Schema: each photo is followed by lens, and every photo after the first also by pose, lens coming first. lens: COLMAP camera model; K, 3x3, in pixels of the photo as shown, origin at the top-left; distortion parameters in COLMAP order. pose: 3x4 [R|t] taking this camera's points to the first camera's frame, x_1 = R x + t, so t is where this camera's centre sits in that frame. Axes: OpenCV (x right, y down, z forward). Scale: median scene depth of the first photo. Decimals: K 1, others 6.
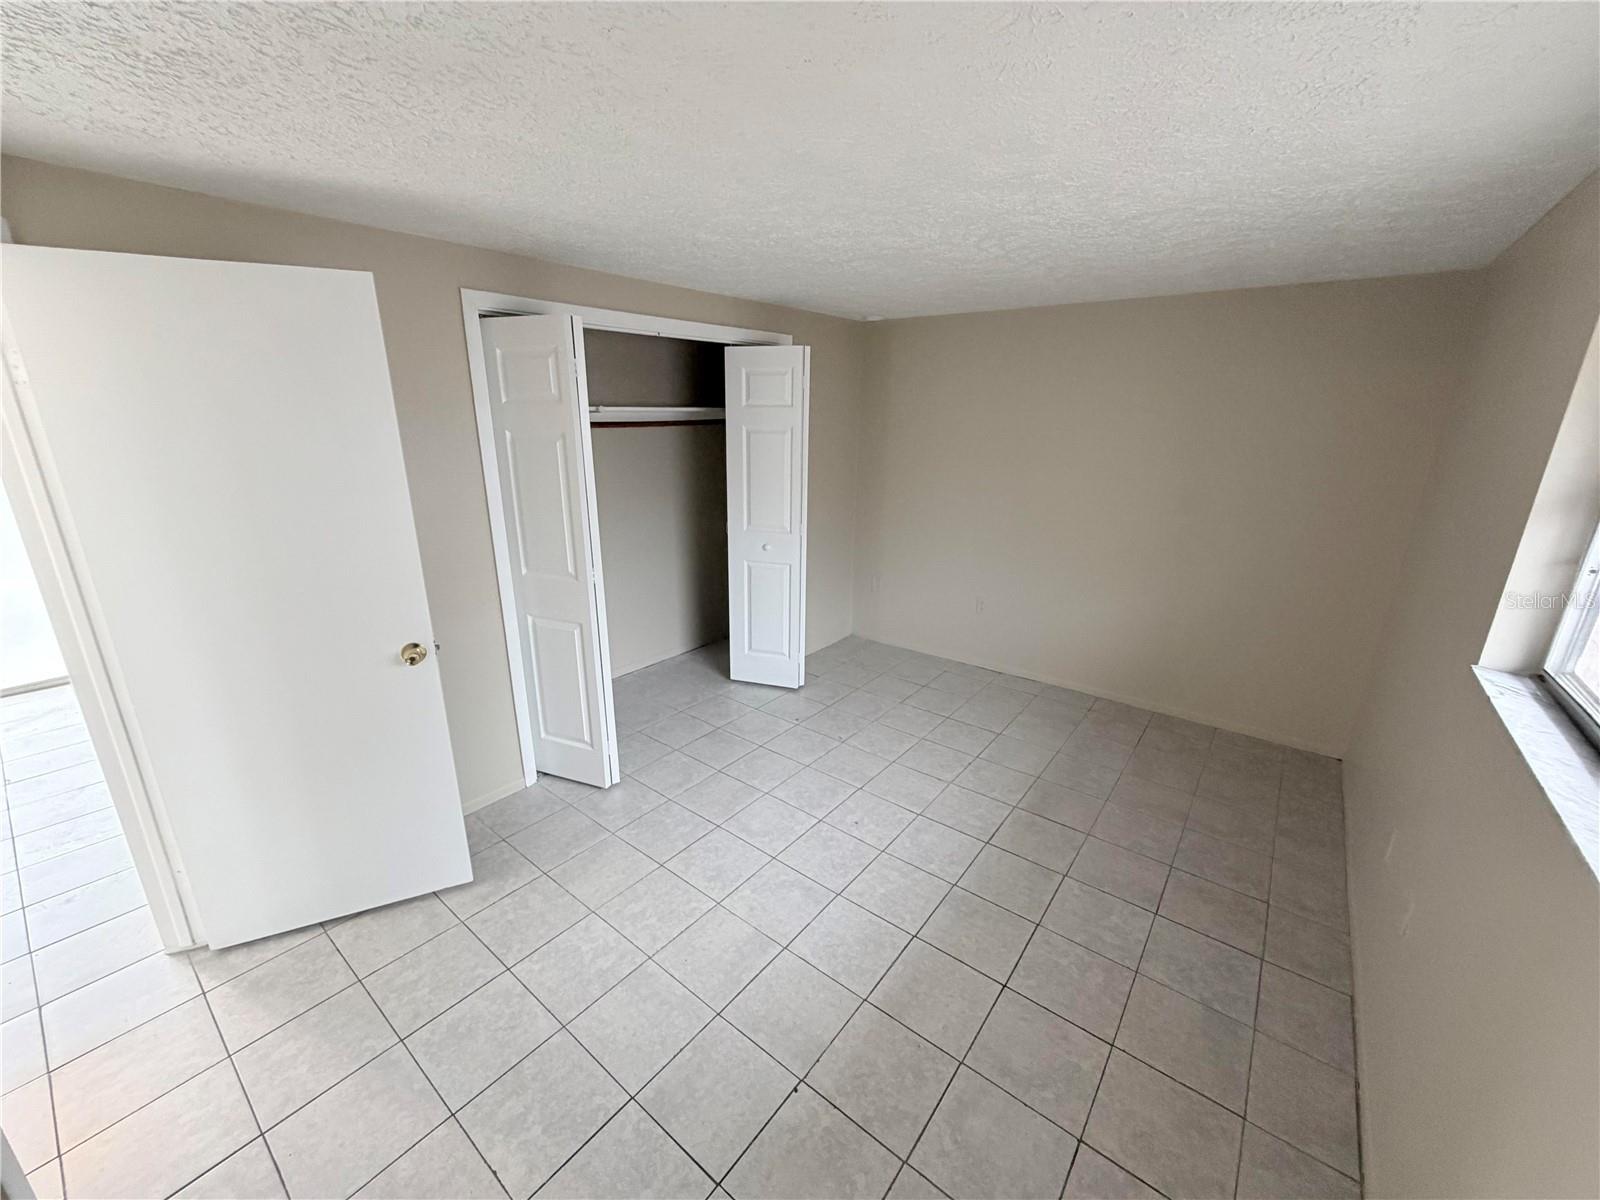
lens RADIAL K [[637.4, 0, 795.1], [0, 637.4, 600.1], [0, 0, 1]] dist [0.000806, -0.000438]
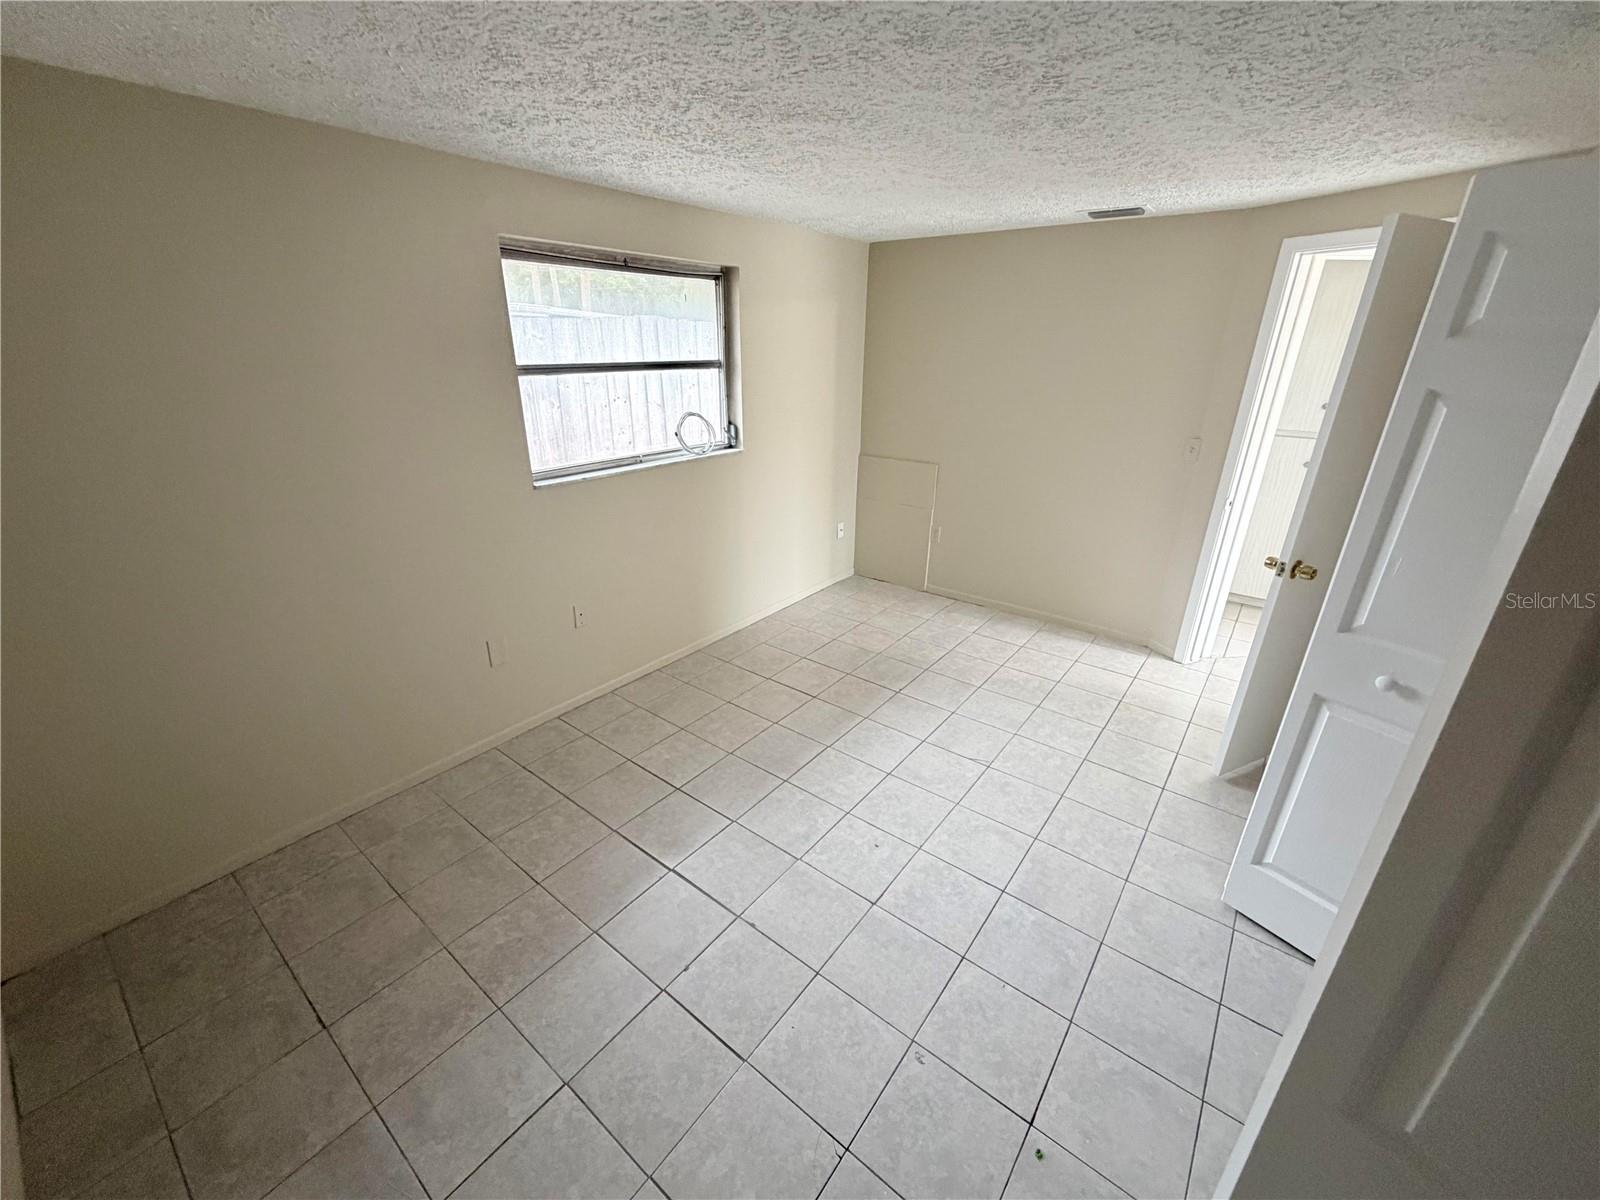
lens RADIAL K [[637.4, 0, 795.1], [0, 637.4, 600.1], [0, 0, 1]] dist [0.000806, -0.000438]
pose [[-0.999885, -0.011962, -0.009272, 0.221794], [-0.015130, 0.775481, 0.631190, -0.444349], [-0.000360, 0.631258, -0.775573, 1.487086]]
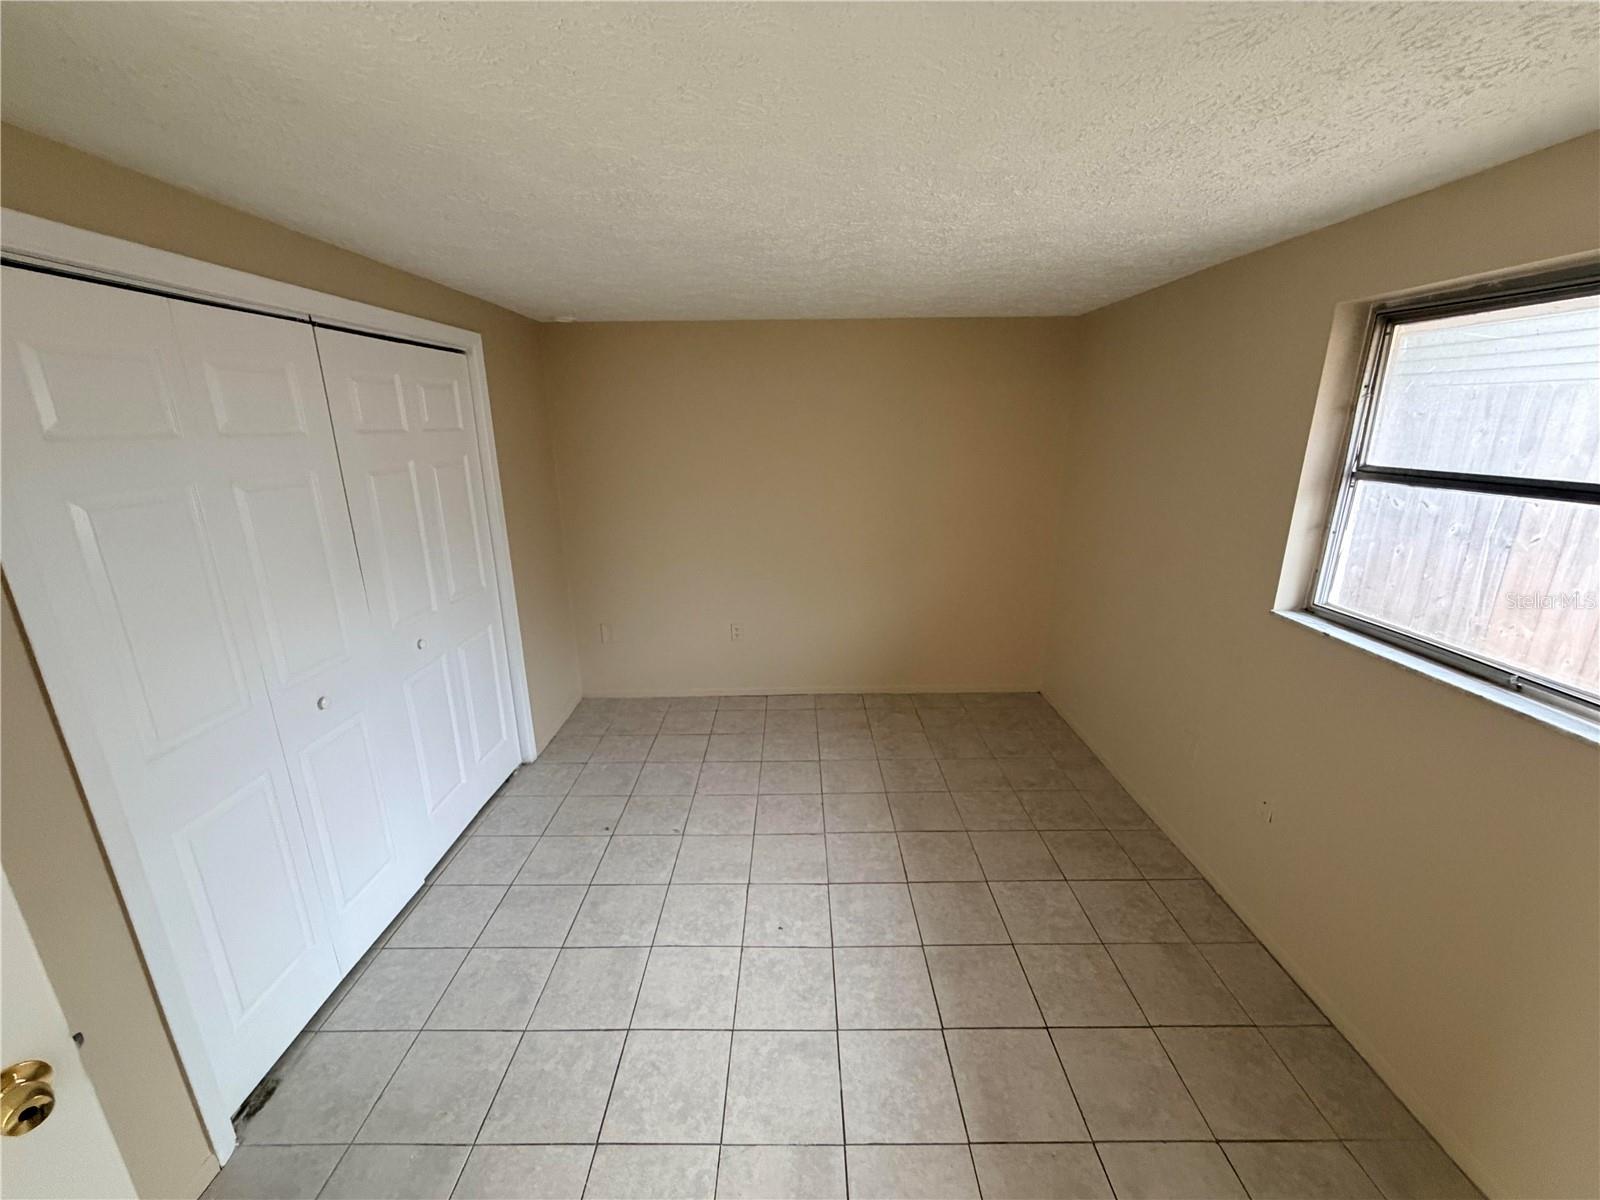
lens RADIAL K [[639.4, 0, 795.4], [0, 639.4, 601.4], [0, 0, 1]] dist [0.001533, -0.000268]
pose [[0.784462, -0.185089, 0.591913, -0.308891], [0.194747, 0.979667, 0.048240, -0.104572], [-0.588806, 0.077431, 0.804557, 0.296390]]
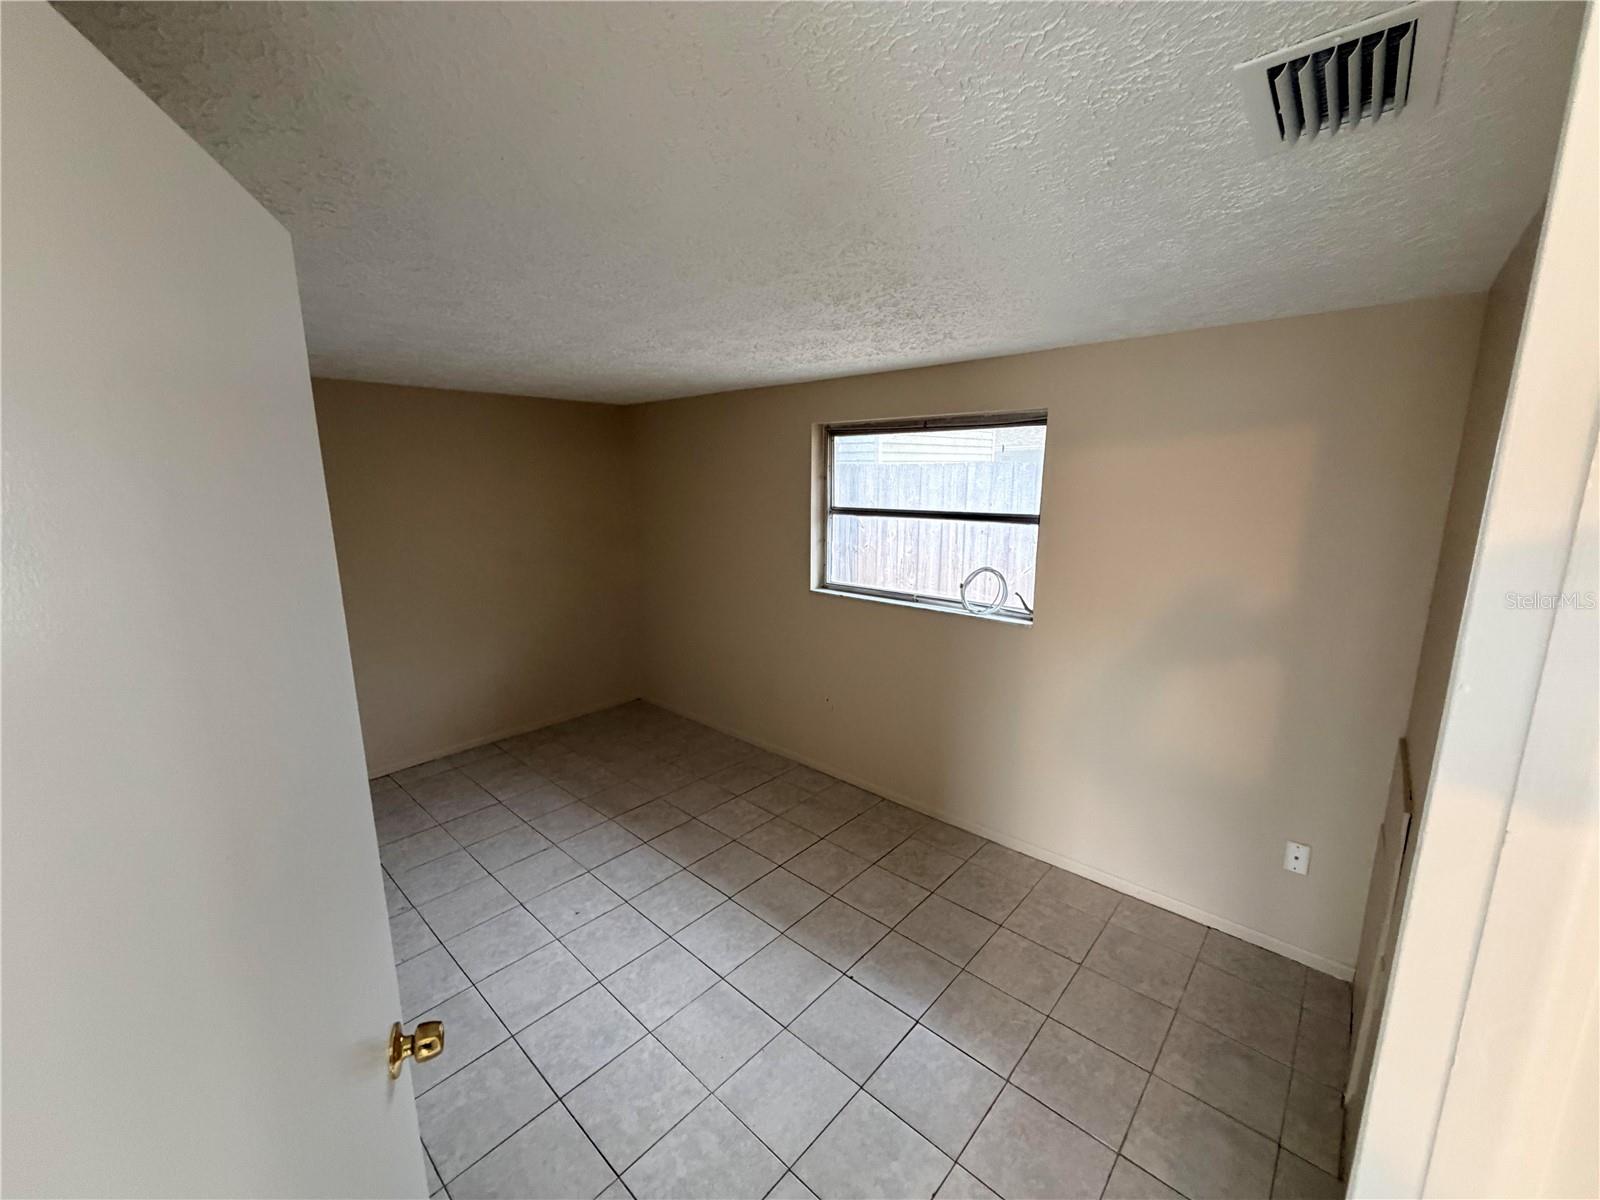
lens RADIAL K [[639.4, 0, 795.4], [0, 639.4, 601.4], [0, 0, 1]] dist [0.001533, -0.000268]
pose [[0.071100, -0.200615, 0.977087, -0.742881], [0.290943, 0.941141, 0.172064, -0.164720], [-0.954095, 0.272043, 0.125283, 0.451911]]
